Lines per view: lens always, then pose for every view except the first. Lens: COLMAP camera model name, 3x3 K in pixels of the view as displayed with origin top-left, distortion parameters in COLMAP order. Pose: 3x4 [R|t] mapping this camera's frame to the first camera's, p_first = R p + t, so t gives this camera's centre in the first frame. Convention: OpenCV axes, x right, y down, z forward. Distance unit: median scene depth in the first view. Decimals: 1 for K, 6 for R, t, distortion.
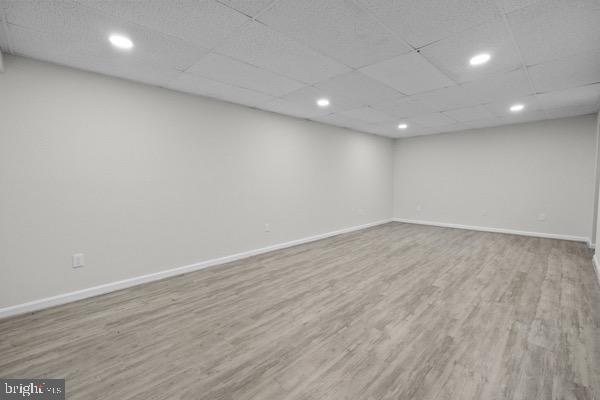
lens RADIAL K [[269.9, 0, 300.0], [0, 269.9, 200.2], [0, 0, 1]] dist [-0.002783, 0.000579]
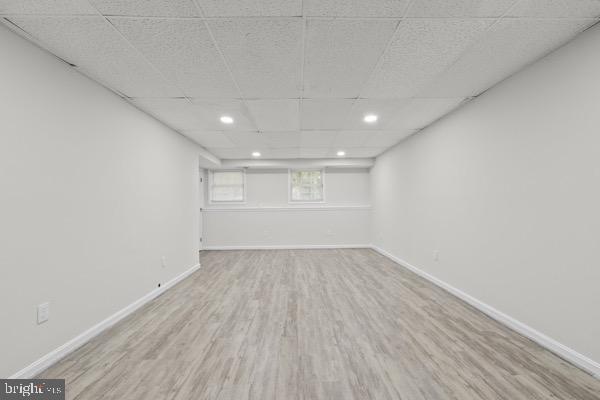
lens RADIAL K [[269.9, 0, 299.9], [0, 269.9, 201.8], [0, 0, 1]] dist [-0.002783, 0.000579]
pose [[-0.700547, 0.010935, -0.713523, 1.068906], [-0.033689, 0.998261, 0.048375, -0.128159], [0.712811, 0.057927, -0.698960, 1.730840]]
